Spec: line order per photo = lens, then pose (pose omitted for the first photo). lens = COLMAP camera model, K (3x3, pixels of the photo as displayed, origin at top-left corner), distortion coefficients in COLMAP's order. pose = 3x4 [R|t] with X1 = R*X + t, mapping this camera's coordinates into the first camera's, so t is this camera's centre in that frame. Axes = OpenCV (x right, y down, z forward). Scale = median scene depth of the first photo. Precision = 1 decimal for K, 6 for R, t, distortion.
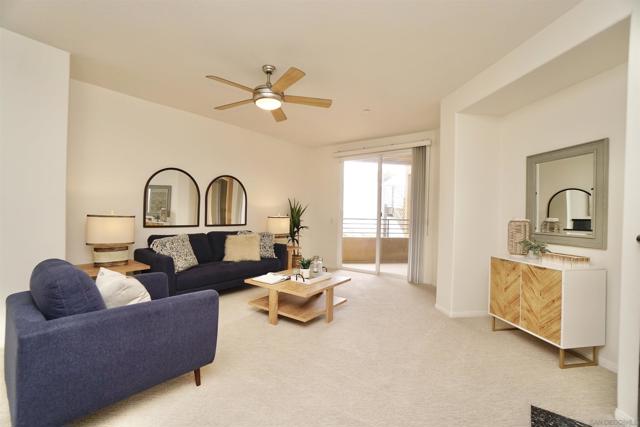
lens RADIAL K [[284.7, 0, 318.0], [0, 284.7, 213.2], [0, 0, 1]] dist [-0.048077, 0.017416]
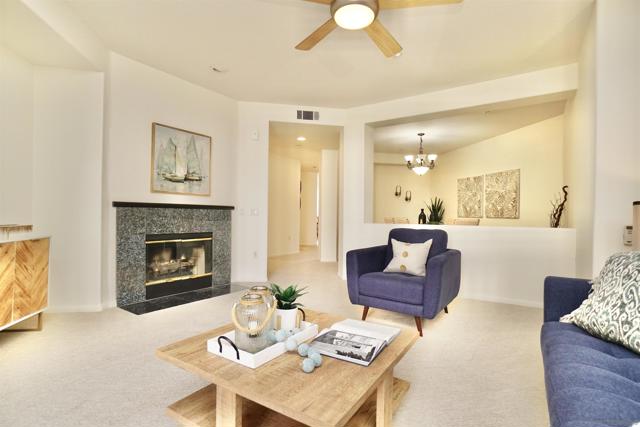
lens RADIAL K [[318.3, 0, 317.9], [0, 318.3, 213.5], [0, 0, 1]] dist [-0.021076, 0.000670]
pose [[-0.998903, -0.041887, -0.020941, -0.113151], [-0.041710, 0.999091, -0.008829, 0.063023], [0.021292, -0.007946, -0.999742, 1.776388]]
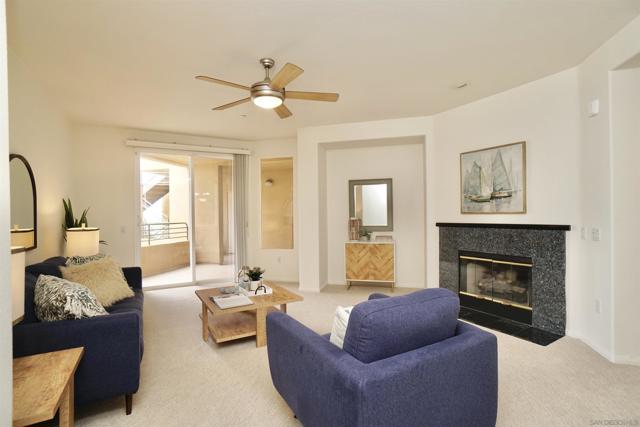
lens RADIAL K [[306.7, 0, 316.9], [0, 306.7, 214.7], [0, 0, 1]] dist [-0.048366, 0.019694]
pose [[0.403040, -0.034201, 0.914543, -1.068401], [0.019967, 0.999392, 0.028575, -0.060516], [-0.914964, 0.006744, 0.403478, 0.481812]]
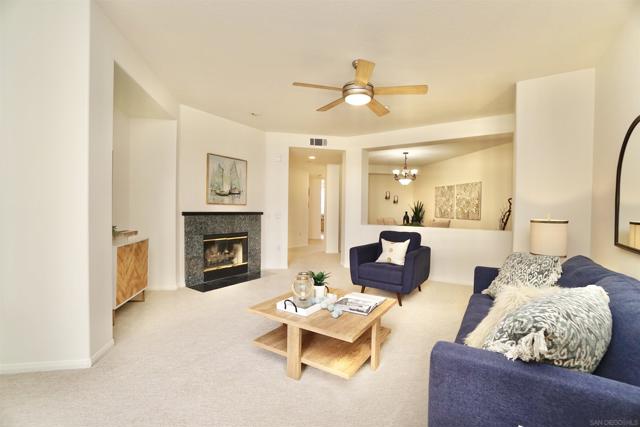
lens RADIAL K [[284.7, 0, 318.0], [0, 284.7, 213.2], [0, 0, 1]] dist [-0.048077, 0.017416]
pose [[-0.998785, -0.042710, -0.024568, -0.039855], [-0.042986, 0.999017, 0.010788, -0.001449], [0.024083, 0.011831, -0.999640, 2.080180]]
